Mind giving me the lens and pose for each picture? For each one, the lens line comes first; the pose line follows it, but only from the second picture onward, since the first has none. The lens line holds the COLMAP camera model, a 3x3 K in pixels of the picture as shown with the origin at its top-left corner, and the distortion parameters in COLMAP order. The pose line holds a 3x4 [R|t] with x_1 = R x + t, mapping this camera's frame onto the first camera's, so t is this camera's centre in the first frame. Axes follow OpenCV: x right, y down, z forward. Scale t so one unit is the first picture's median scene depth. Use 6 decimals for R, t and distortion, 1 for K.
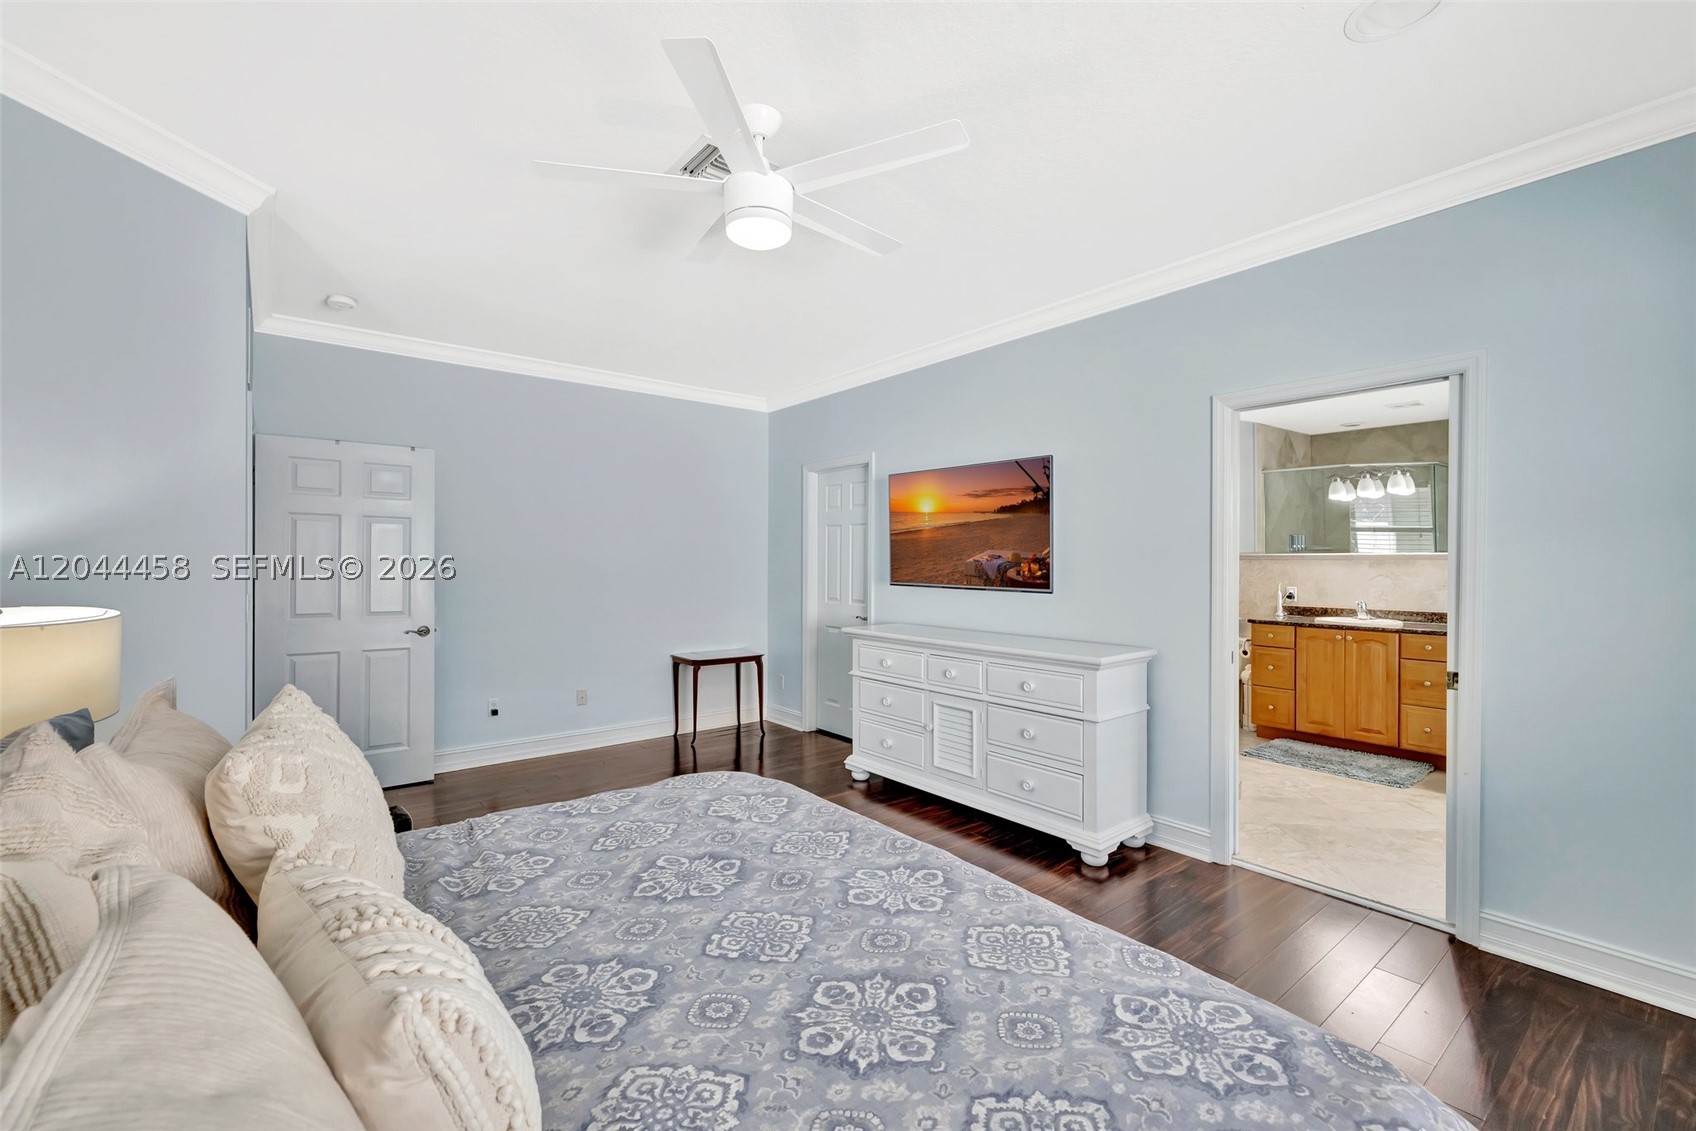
lens RADIAL K [[720.8, 0, 847.4], [0, 720.8, 573.4], [0, 0, 1]] dist [-0.000828, 0.000618]
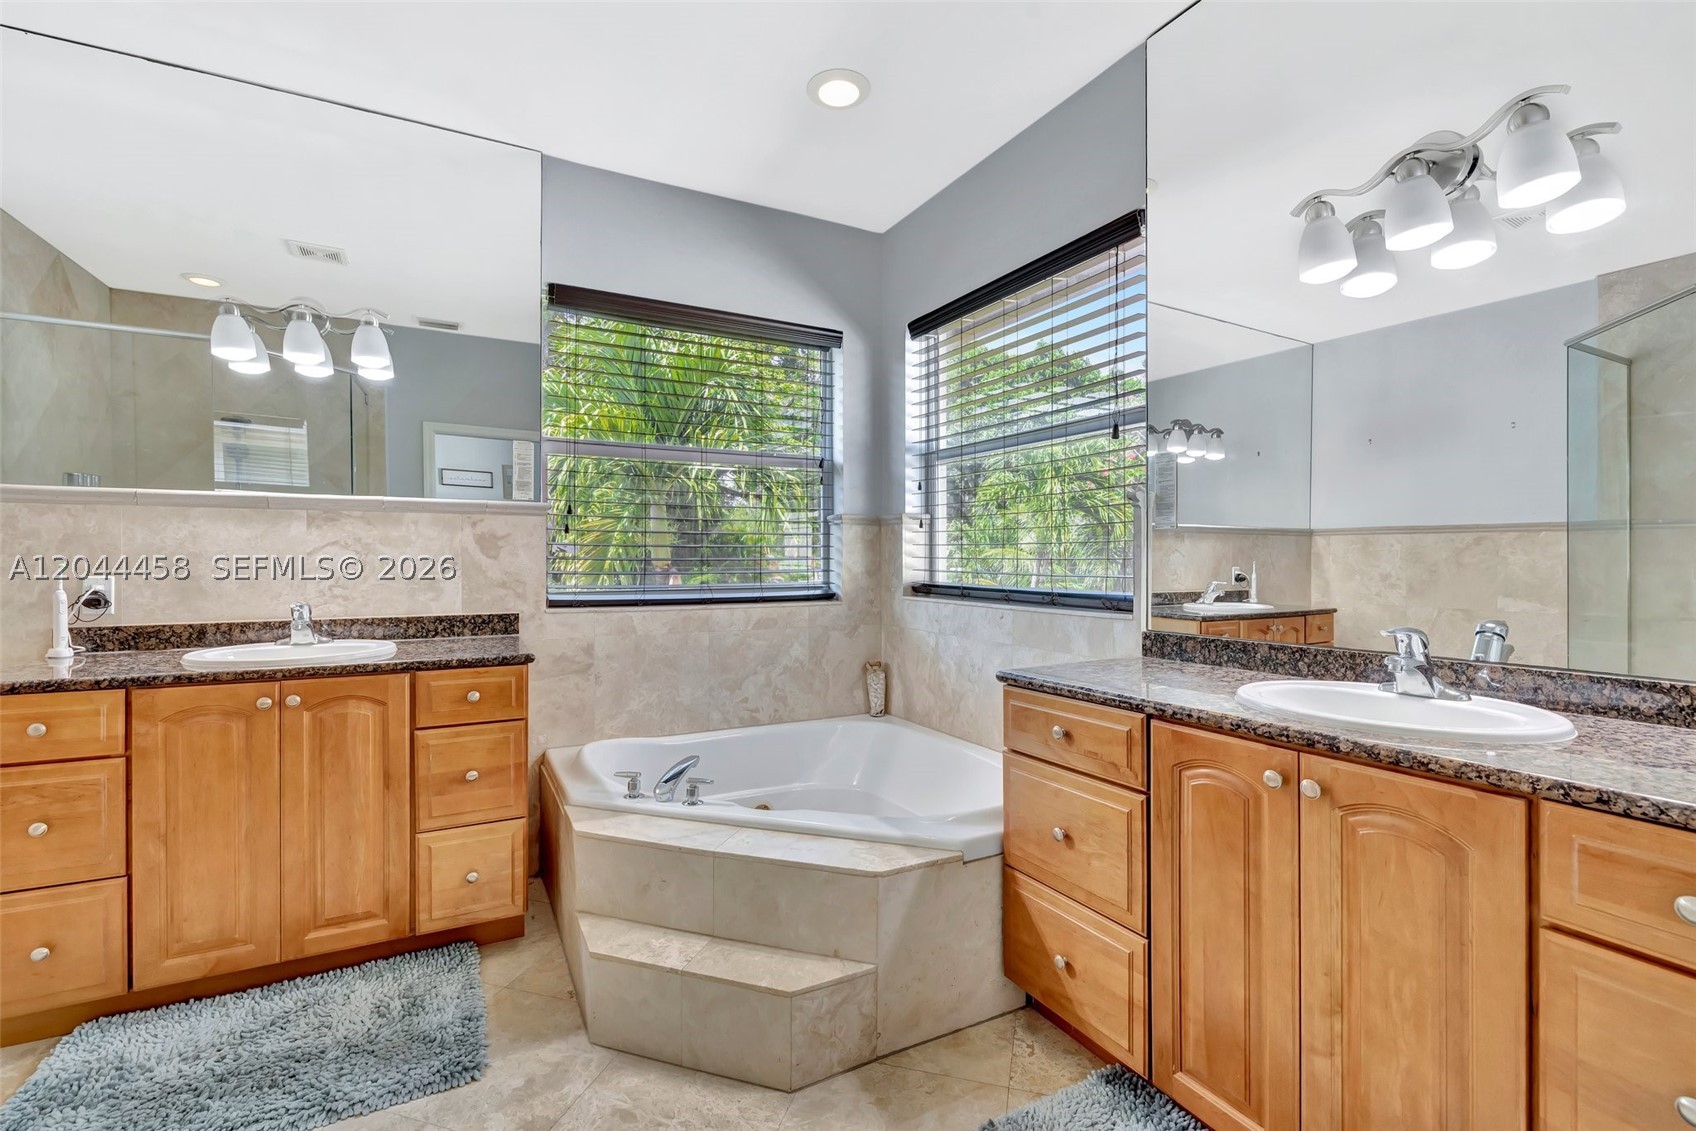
lens RADIAL K [[748.8, 0, 844.7], [0, 748.8, 552.4], [0, 0, 1]] dist [-0.006445, 0.000222]
pose [[0.186930, 0.004067, 0.982365, 0.338147], [0.013964, 0.999879, -0.006797, 0.015947], [-0.982274, 0.014988, 0.186851, 0.599481]]
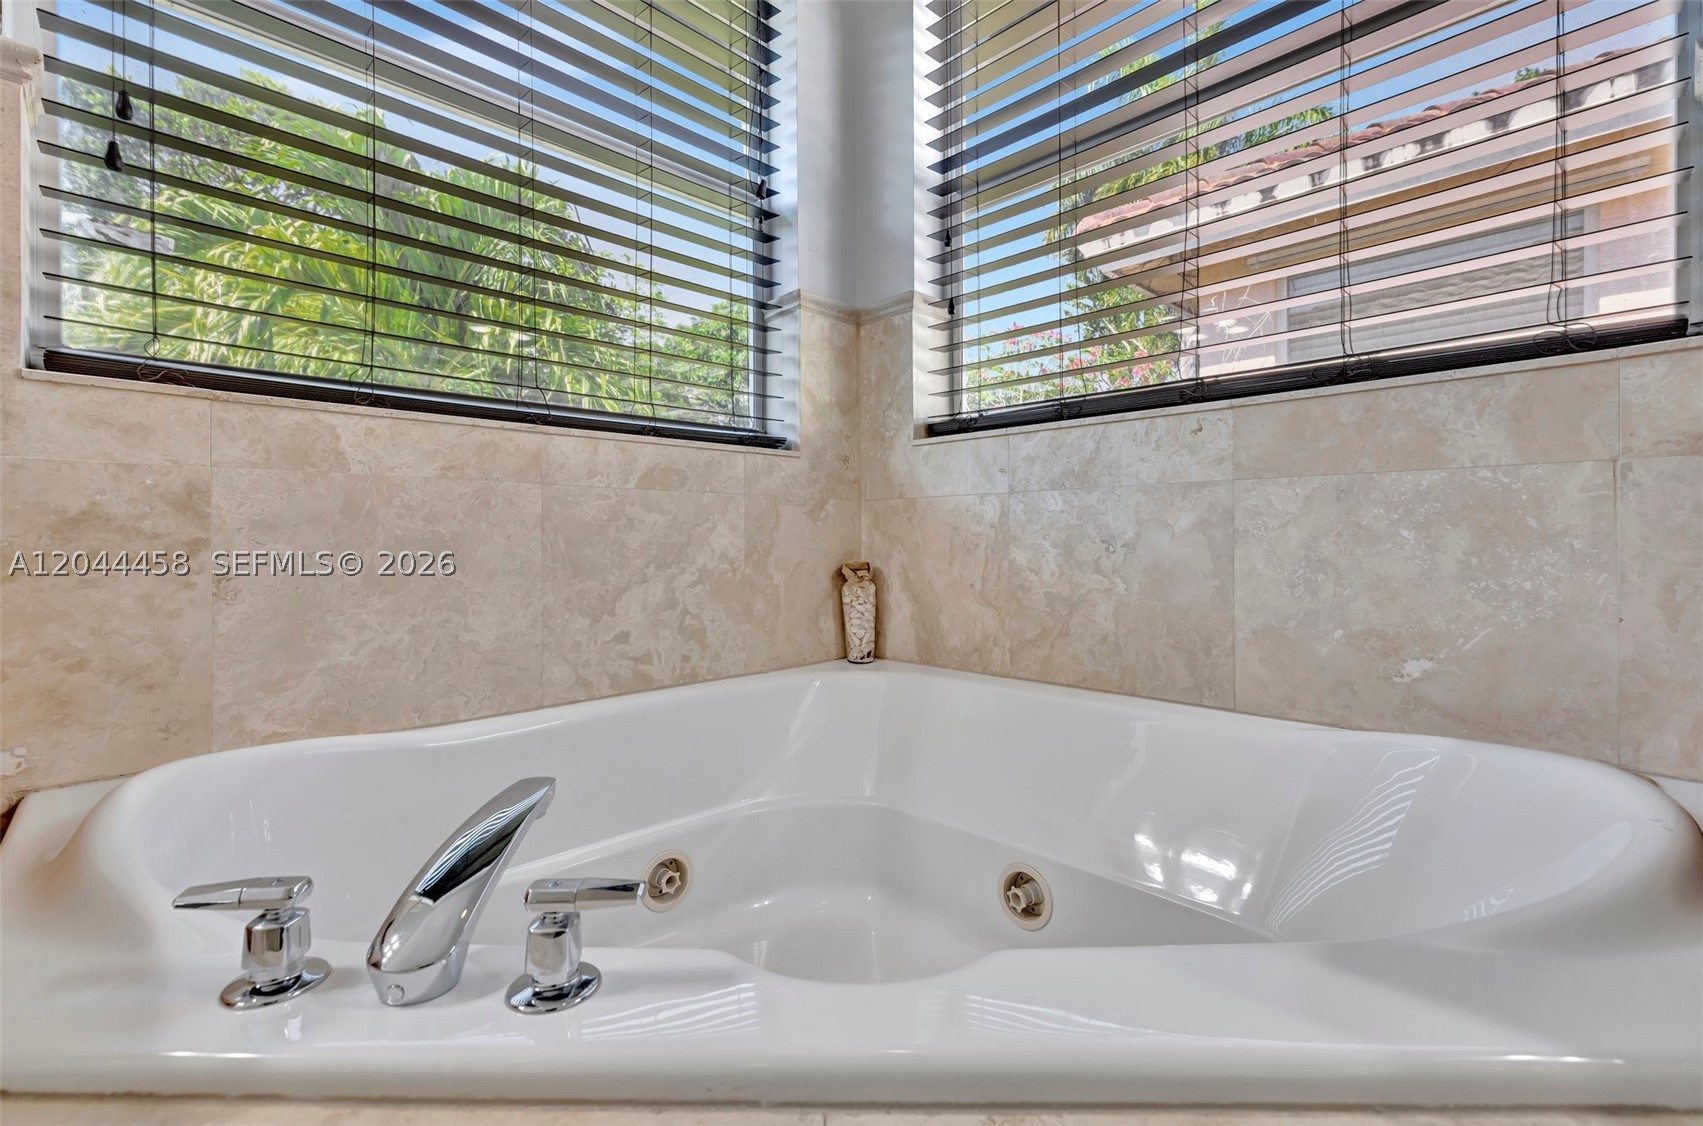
lens RADIAL K [[728.5, 0, 849.6], [0, 728.5, 537.0], [0, 0, 1]] dist [0.000982, -0.000402]
pose [[-0.091084, -0.001792, 0.995842, 0.642410], [0.019391, 0.999806, 0.003573, 0.094747], [-0.995654, 0.019636, -0.091032, 0.735651]]
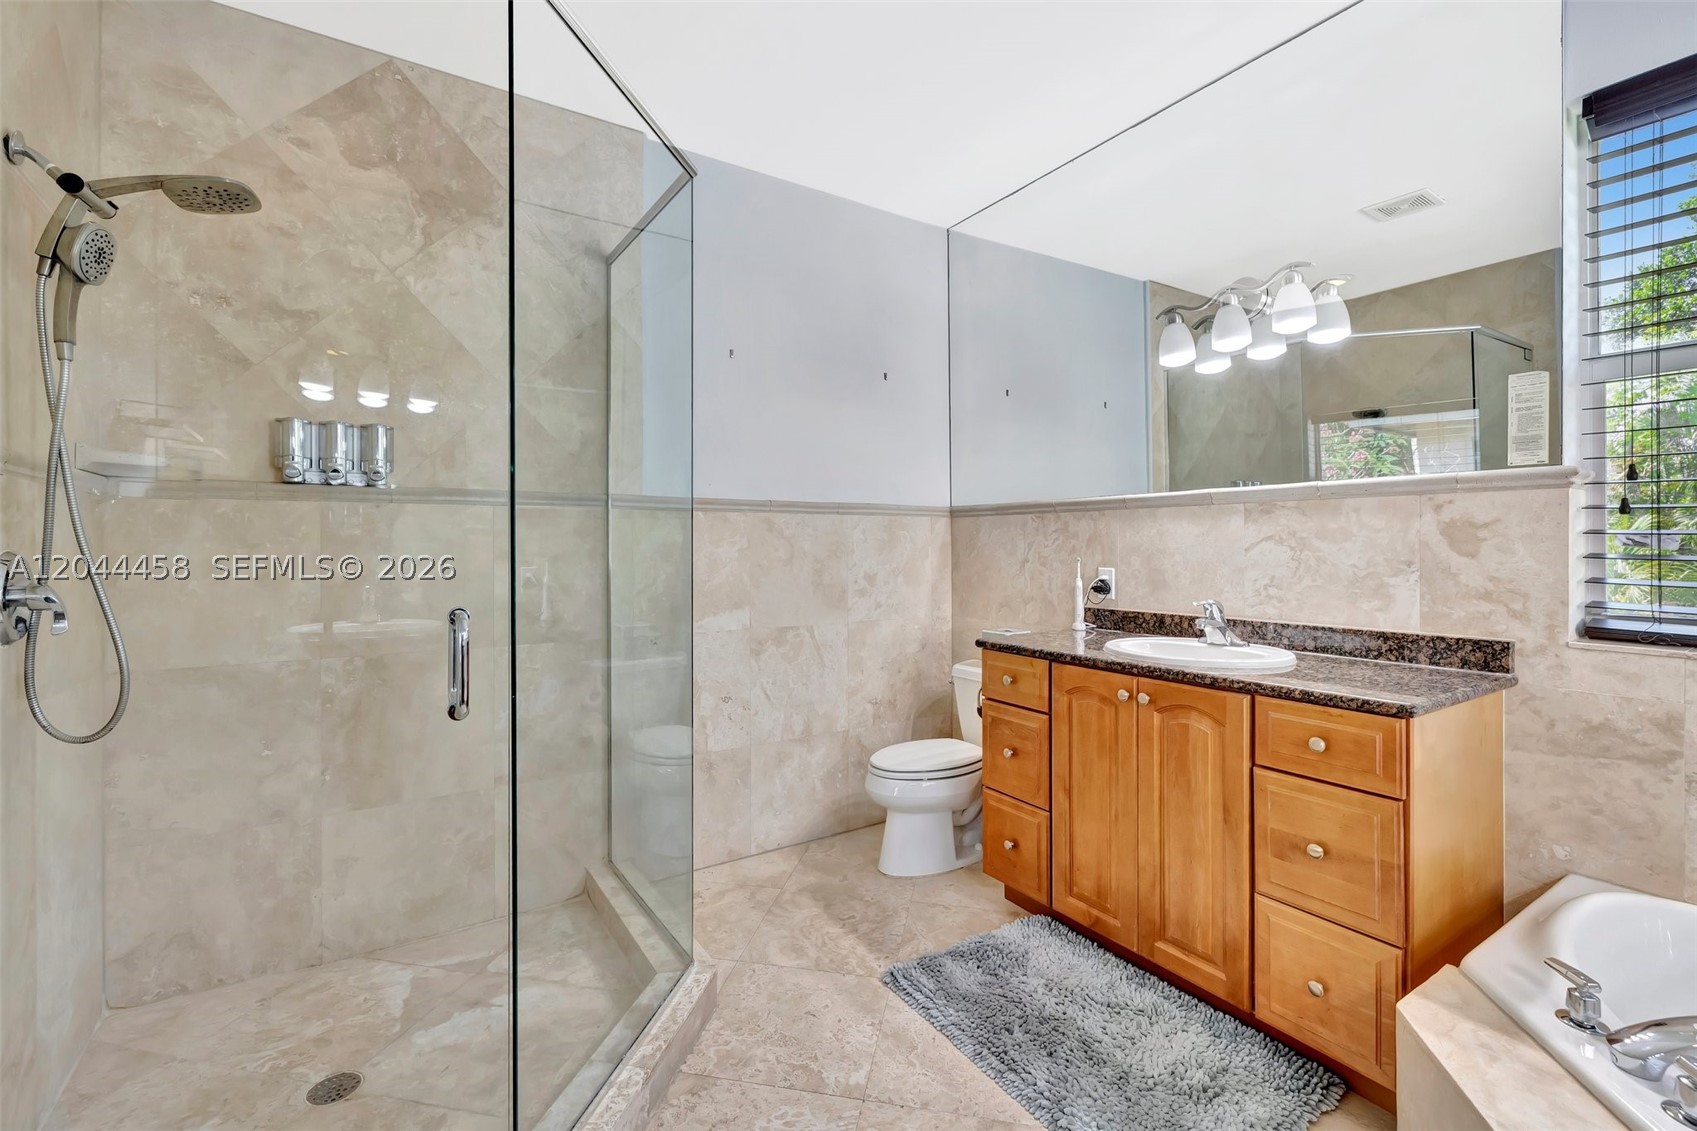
lens RADIAL K [[737.2, 0, 846.6], [0, 737.2, 549.6], [0, 0, 1]] dist [-0.000162, -0.000268]
pose [[0.994503, -0.003216, -0.104659, 0.551058], [0.001996, 0.999929, -0.011760, 0.013444], [0.104689, 0.011486, 0.994439, 0.558519]]
